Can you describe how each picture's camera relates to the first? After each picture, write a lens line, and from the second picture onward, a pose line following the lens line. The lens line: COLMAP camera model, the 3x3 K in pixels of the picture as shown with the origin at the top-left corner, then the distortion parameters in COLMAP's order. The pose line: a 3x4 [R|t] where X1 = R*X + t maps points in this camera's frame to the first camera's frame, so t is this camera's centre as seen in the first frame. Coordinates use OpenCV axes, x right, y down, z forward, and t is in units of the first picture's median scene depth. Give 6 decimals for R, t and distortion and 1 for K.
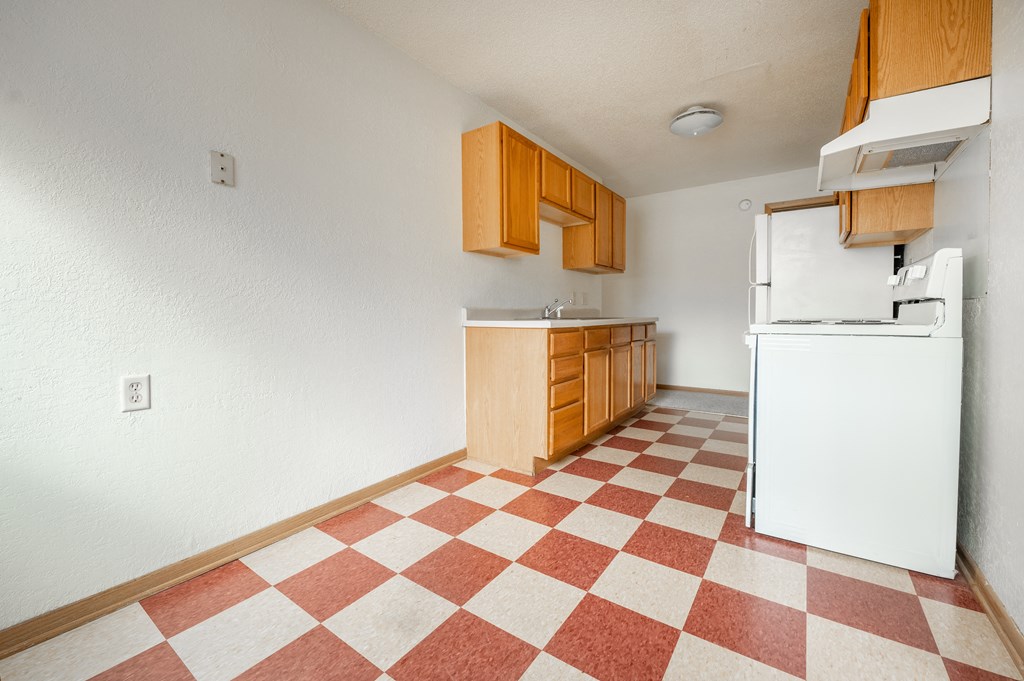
lens RADIAL K [[423.6, 0, 506.5], [0, 423.6, 316.3], [0, 0, 1]] dist [-0.002608, -0.000326]
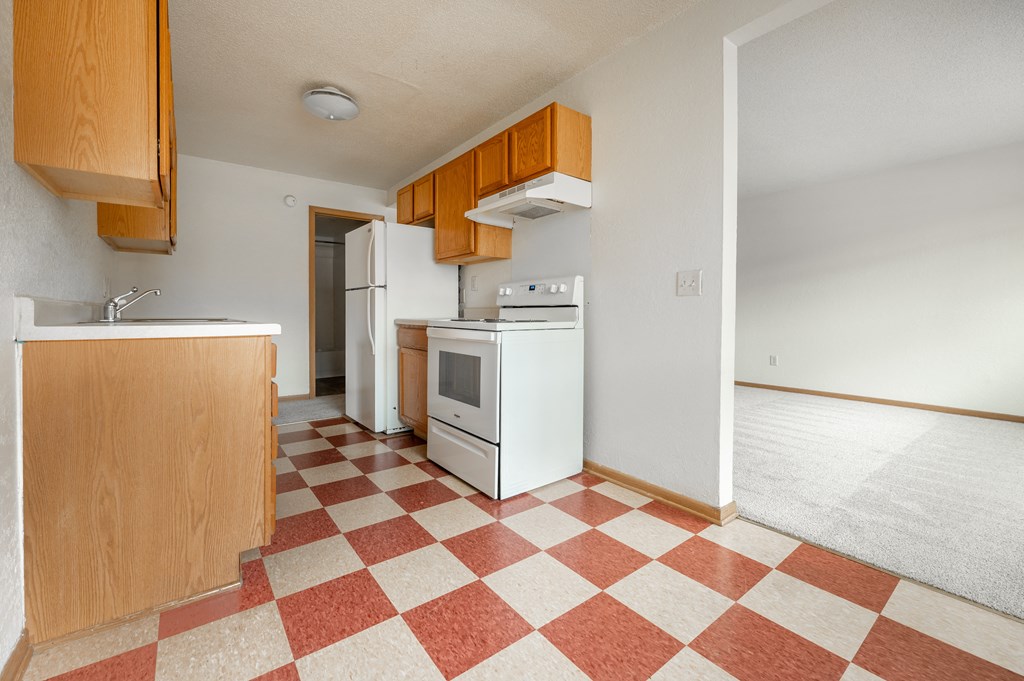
lens RADIAL K [[423.6, 0, 506.5], [0, 423.6, 316.3], [0, 0, 1]] dist [-0.002608, -0.000326]
pose [[0.302718, -0.001596, 0.953079, -0.467351], [0.001424, 0.999998, 0.001222, -0.002080], [-0.953079, 0.000987, 0.302720, 0.556067]]
